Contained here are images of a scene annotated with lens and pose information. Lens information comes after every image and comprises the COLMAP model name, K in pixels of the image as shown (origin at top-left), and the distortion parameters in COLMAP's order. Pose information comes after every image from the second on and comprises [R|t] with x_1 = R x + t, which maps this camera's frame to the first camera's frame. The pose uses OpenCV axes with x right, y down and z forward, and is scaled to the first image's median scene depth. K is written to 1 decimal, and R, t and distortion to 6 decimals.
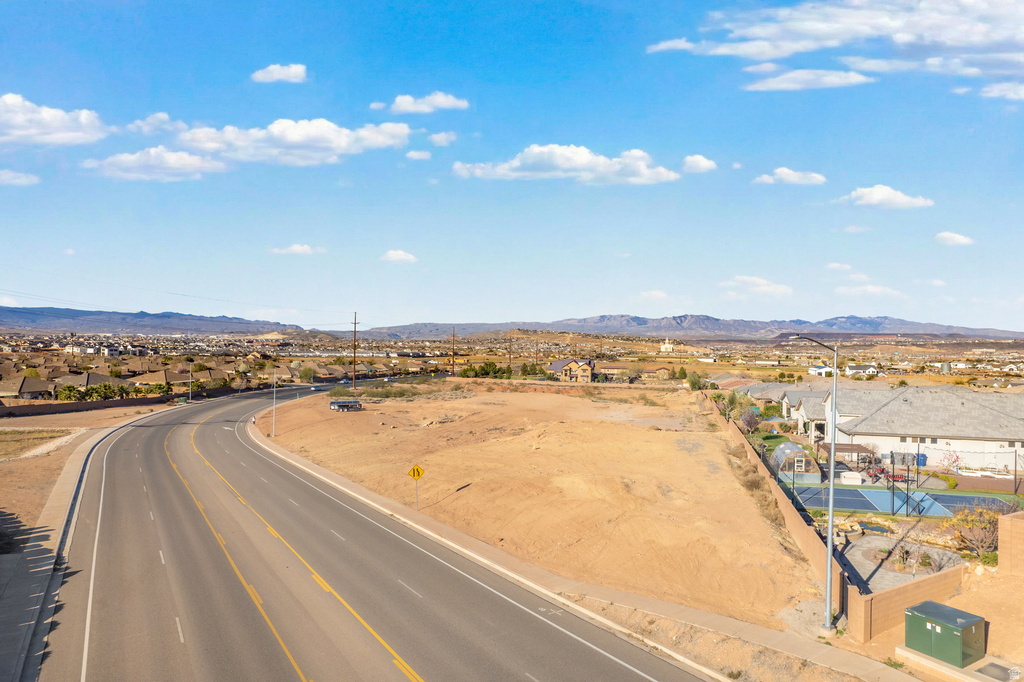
lens RADIAL K [[666.8, 0, 513.0], [0, 666.8, 341.0], [0, 0, 1]] dist [-0.065681, 0.055568]
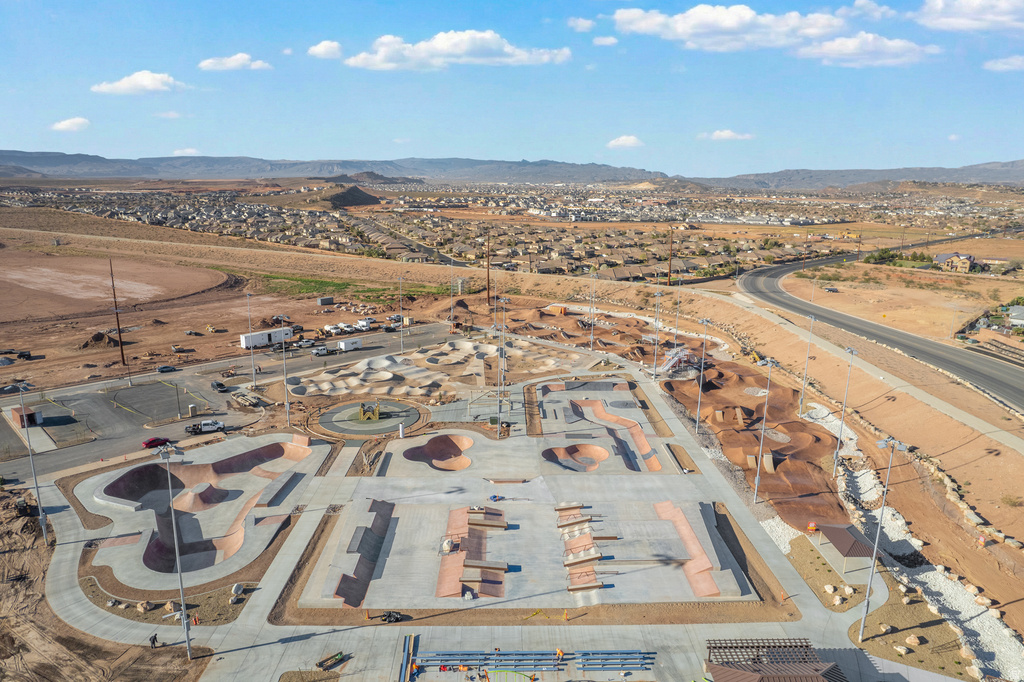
lens RADIAL K [[666.8, 0, 509.0], [0, 666.8, 341.7], [0, 0, 1]] dist [-0.065681, 0.055568]
pose [[0.862017, 0.119029, -0.492706, -0.005662], [-0.004147, 0.973661, 0.227963, -0.031236], [0.506863, -0.194465, 0.839805, -0.198601]]
